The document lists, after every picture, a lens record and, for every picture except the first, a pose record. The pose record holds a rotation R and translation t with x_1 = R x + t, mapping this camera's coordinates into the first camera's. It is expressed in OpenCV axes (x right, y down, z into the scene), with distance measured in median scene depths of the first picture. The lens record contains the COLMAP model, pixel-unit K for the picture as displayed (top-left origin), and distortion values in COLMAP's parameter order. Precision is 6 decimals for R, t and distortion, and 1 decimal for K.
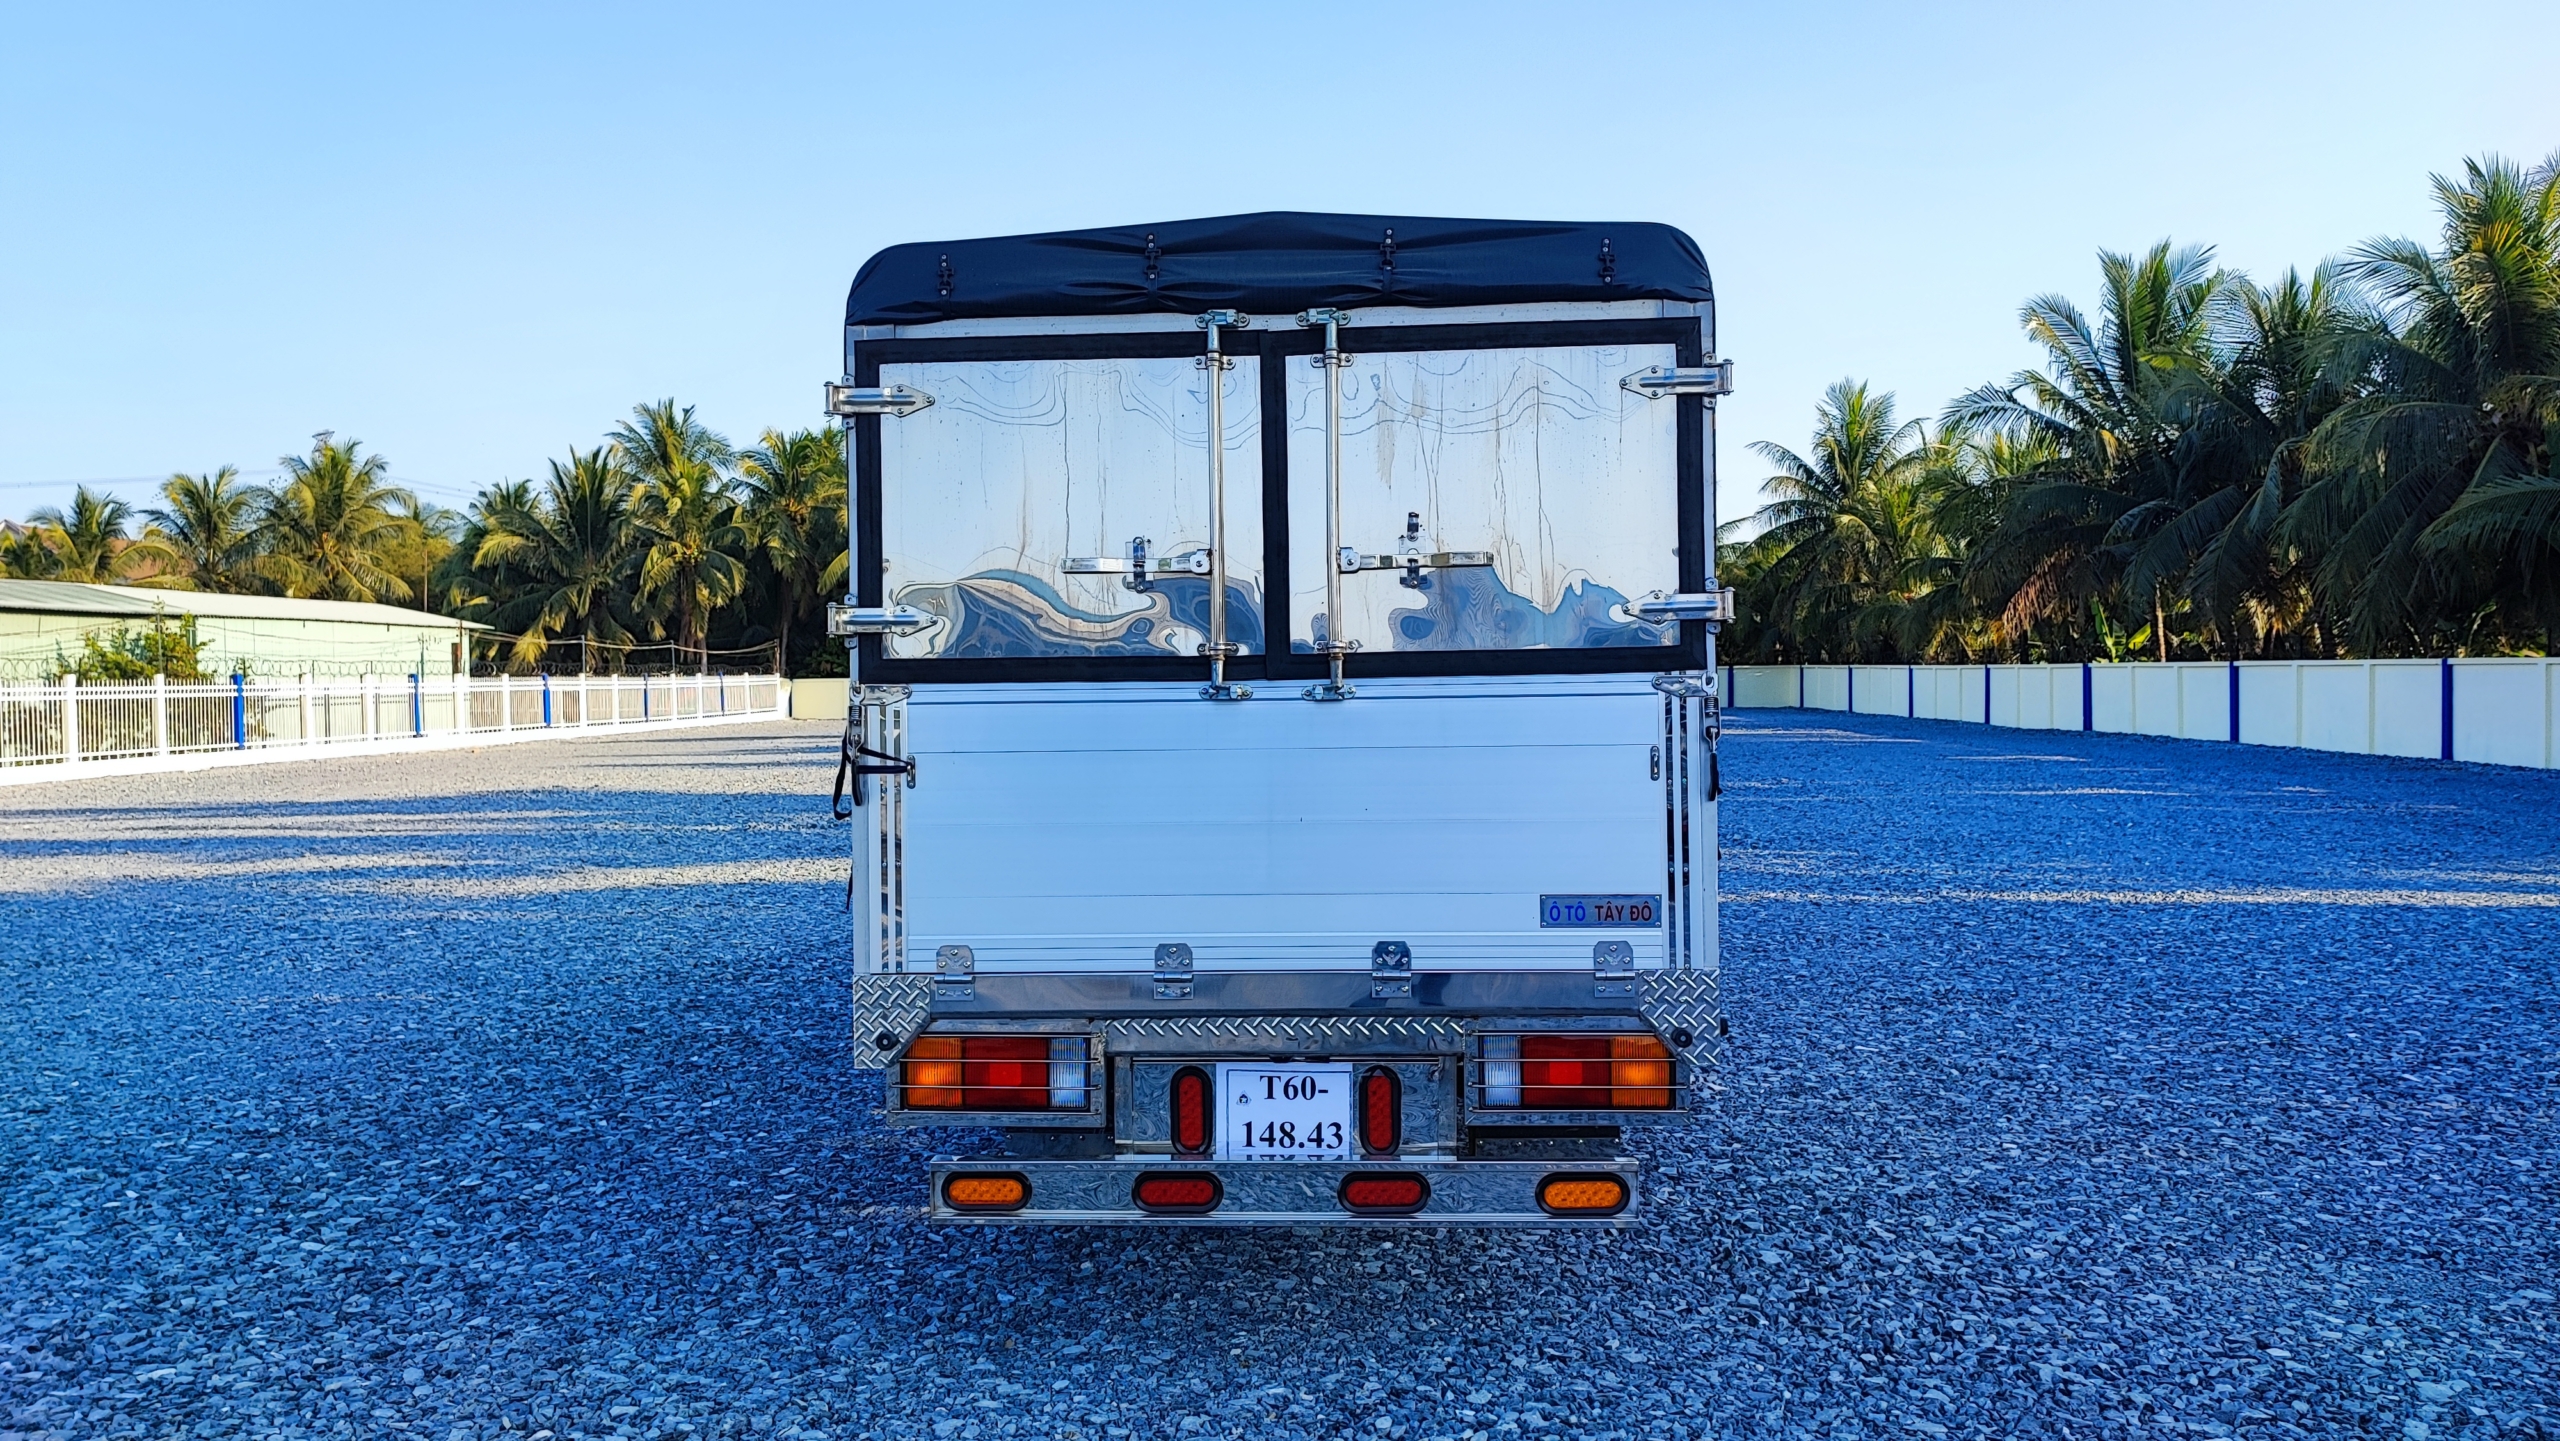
lens RADIAL K [[1845.2, 0, 1280.0], [0, 1845.2, 720.5], [0, 0, 1]] dist [0.043475, -0.006156]
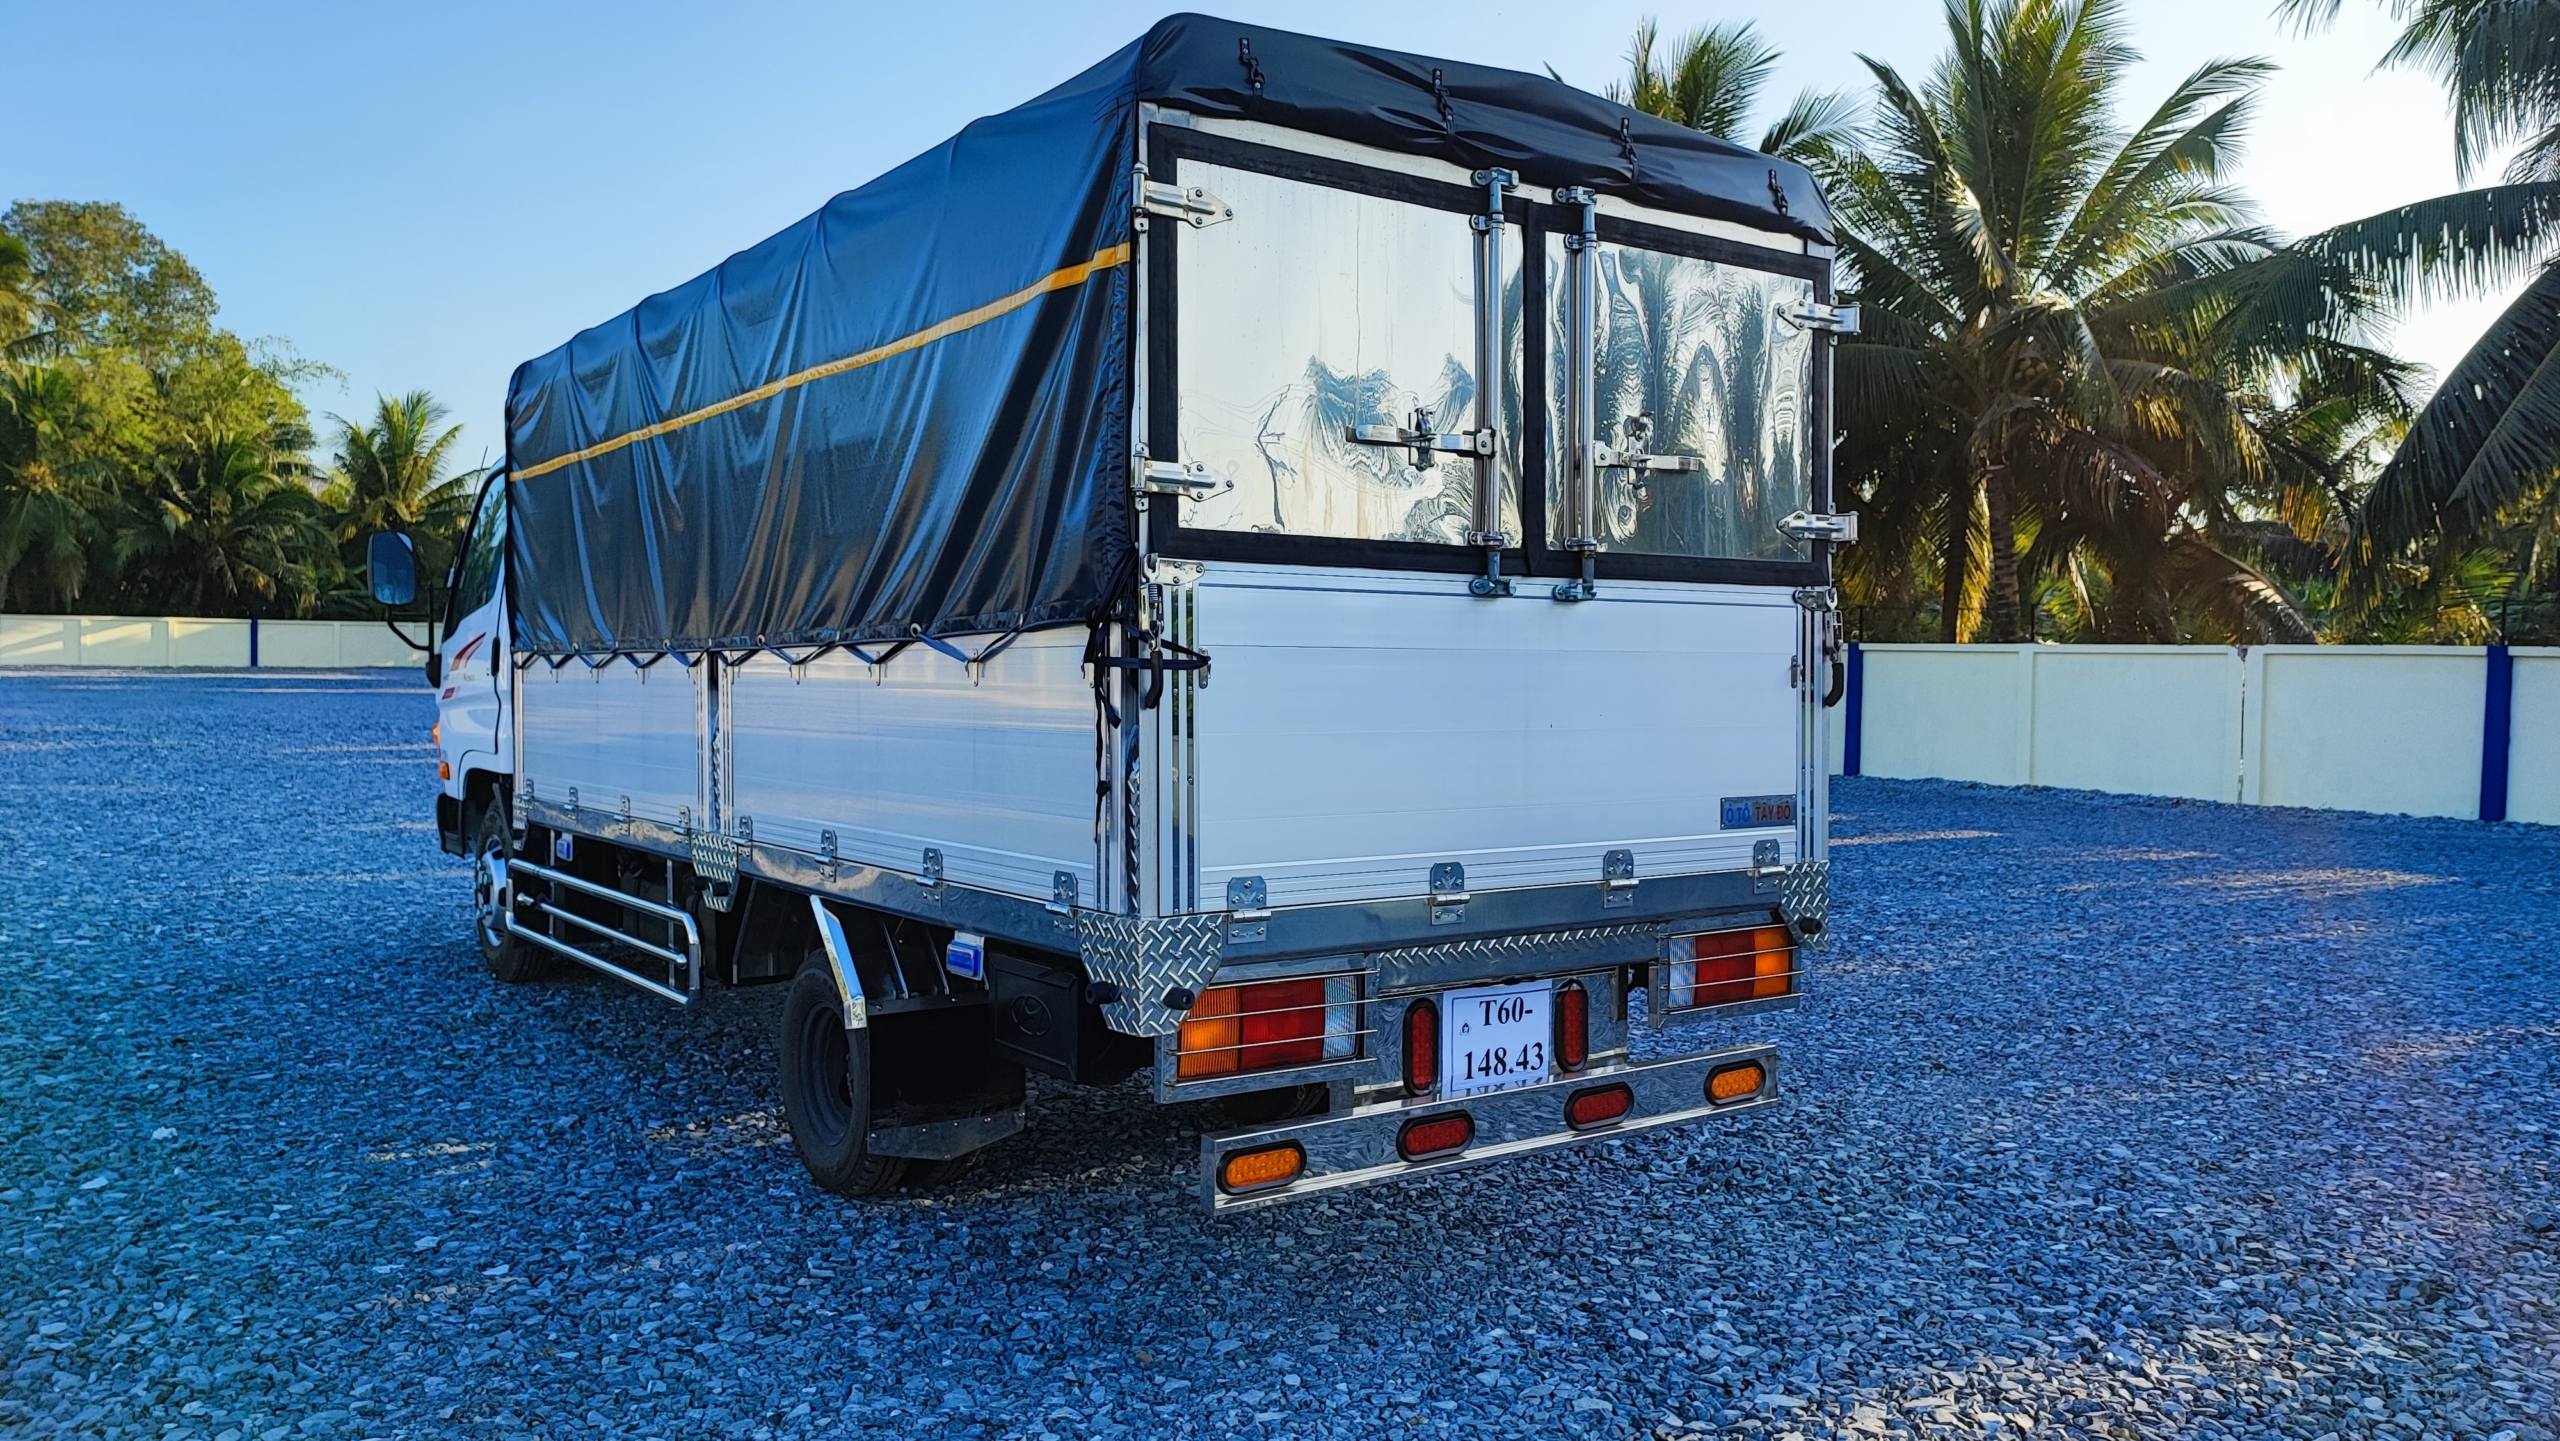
lens RADIAL K [[1845.2, 0, 1280.0], [0, 1845.2, 720.5], [0, 0, 1]] dist [0.043475, -0.006156]
pose [[0.779675, 0.001932, 0.626181, -0.681654], [-0.012316, 0.999849, 0.012250, 0.040630], [-0.626063, -0.017263, 0.779581, 0.342412]]
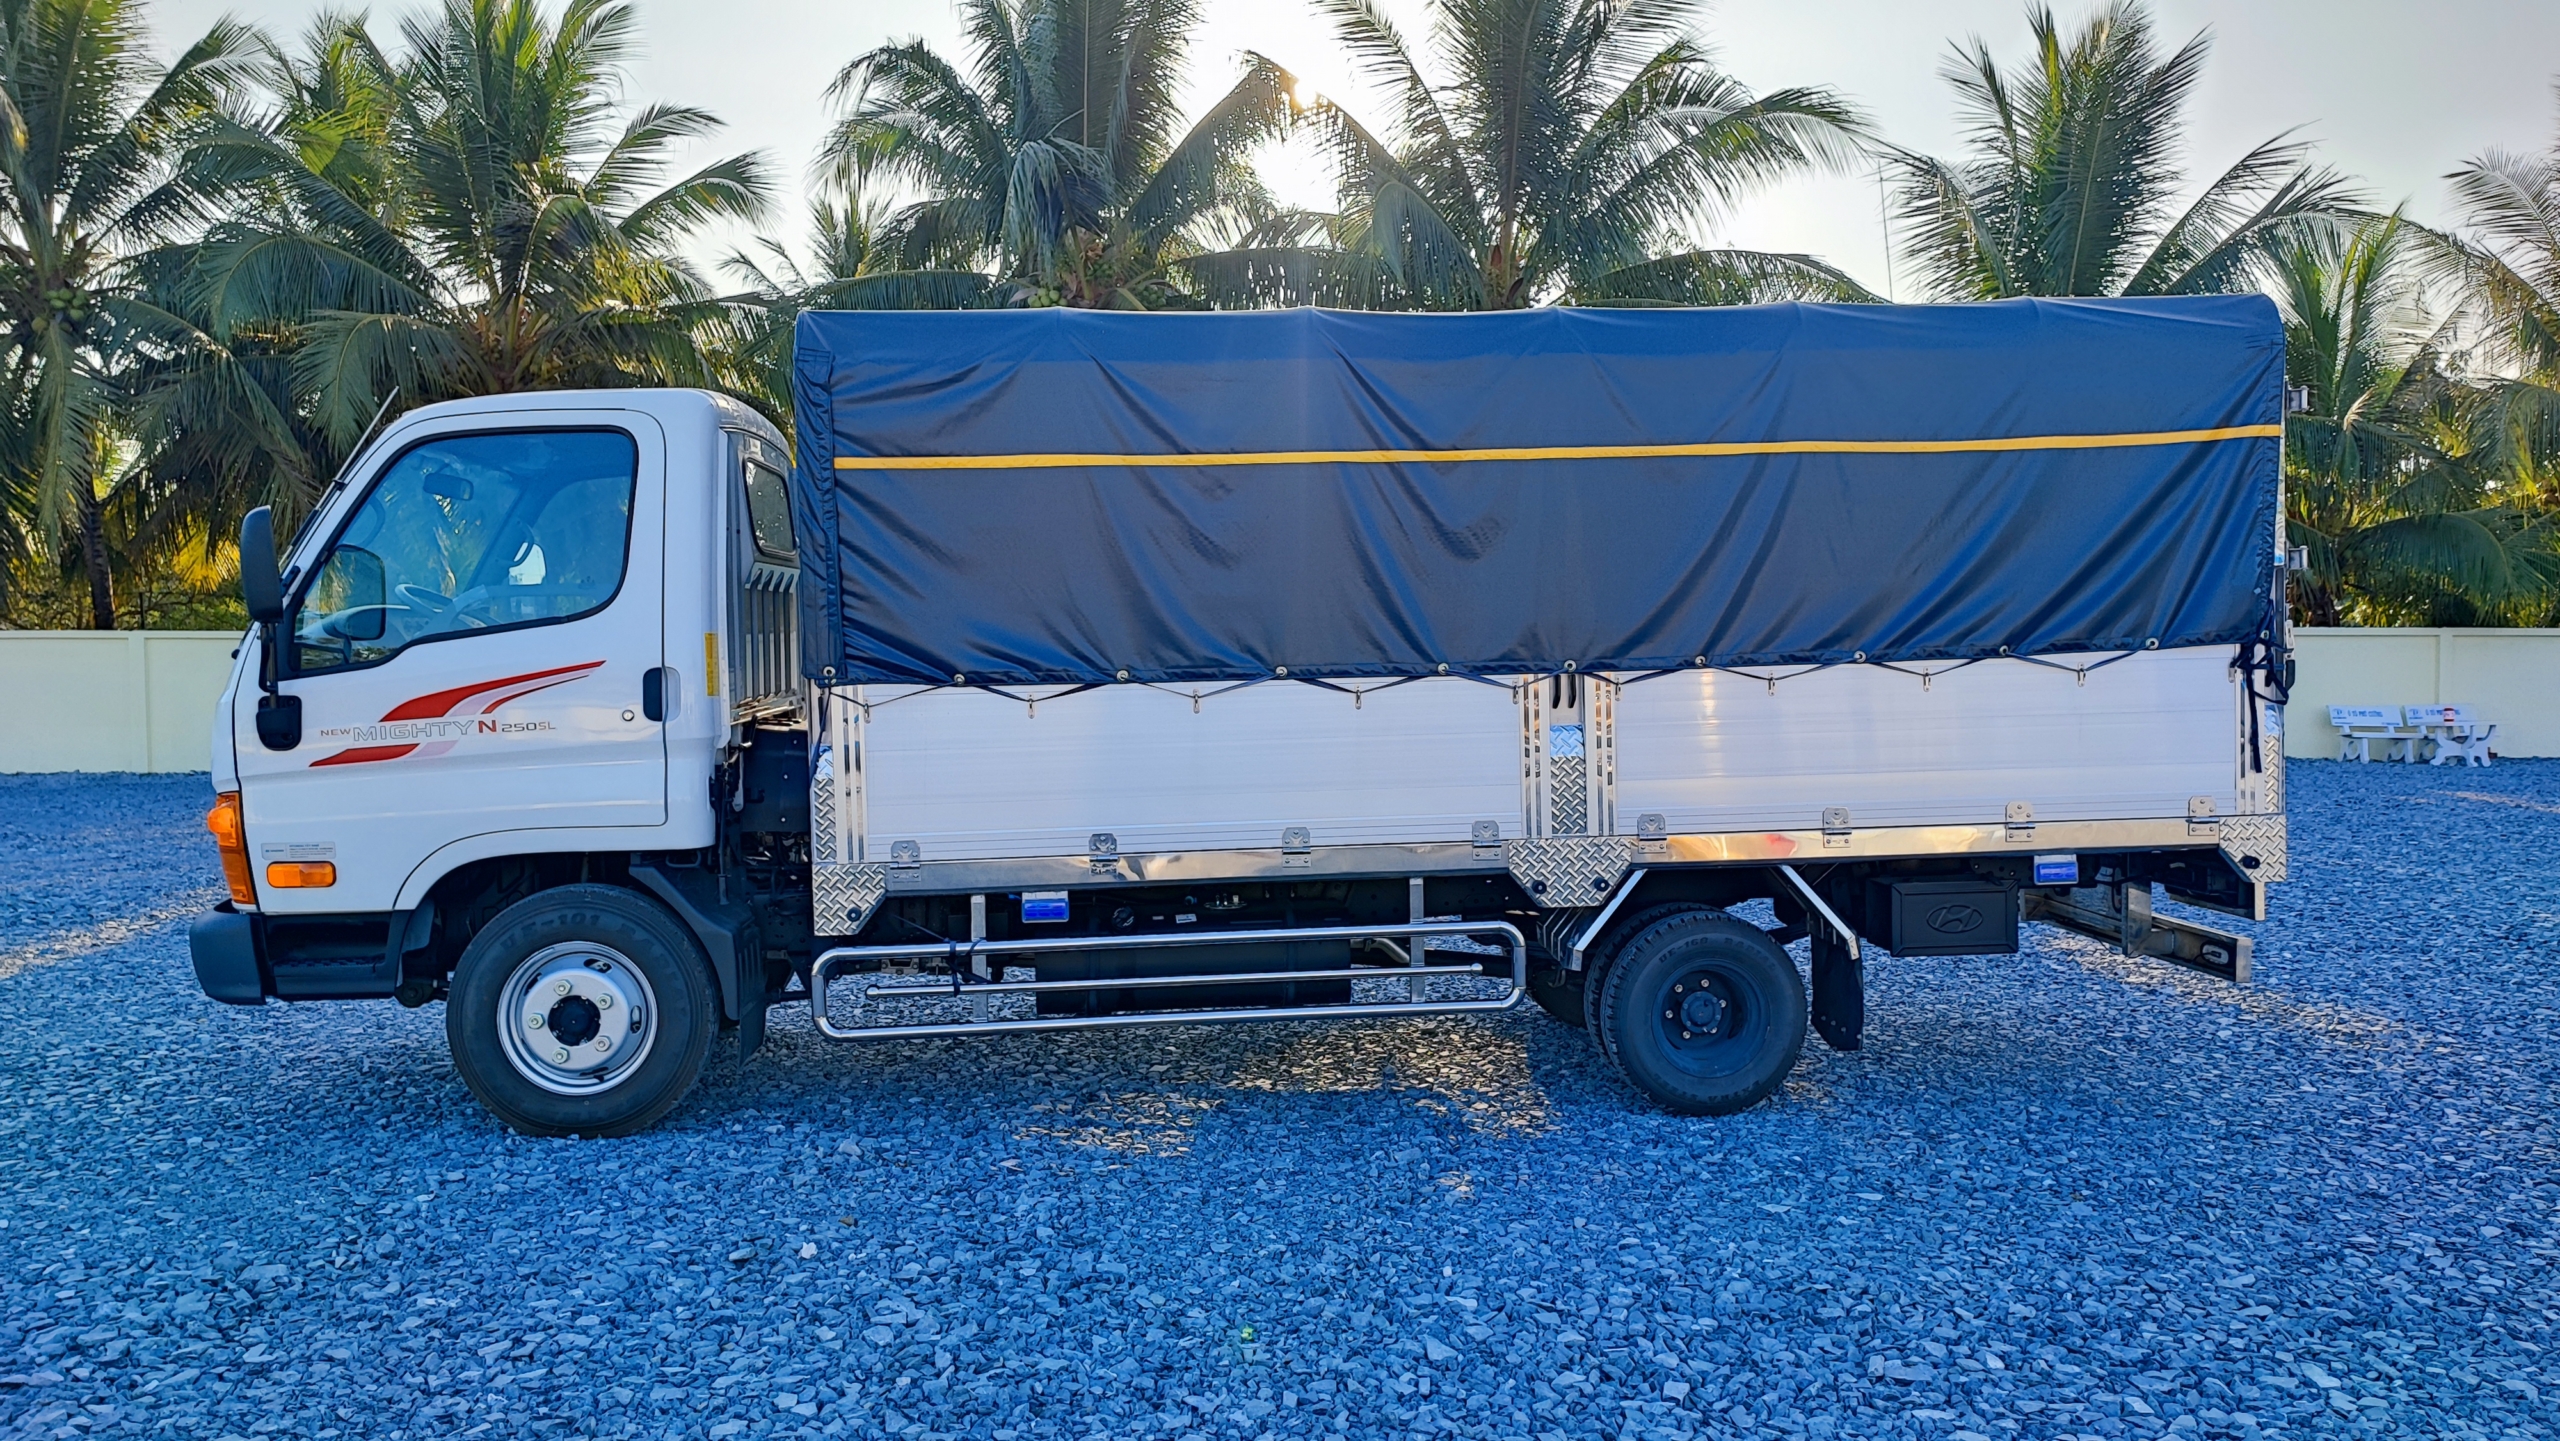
lens RADIAL K [[1845.2, 0, 1280.0], [0, 1845.2, 720.5], [0, 0, 1]] dist [0.043475, -0.006156]
pose [[-0.147141, -0.036061, 0.988458, -1.502976], [0.026454, 0.998834, 0.040378, -0.009021], [-0.988762, 0.032090, -0.146016, 1.950509]]
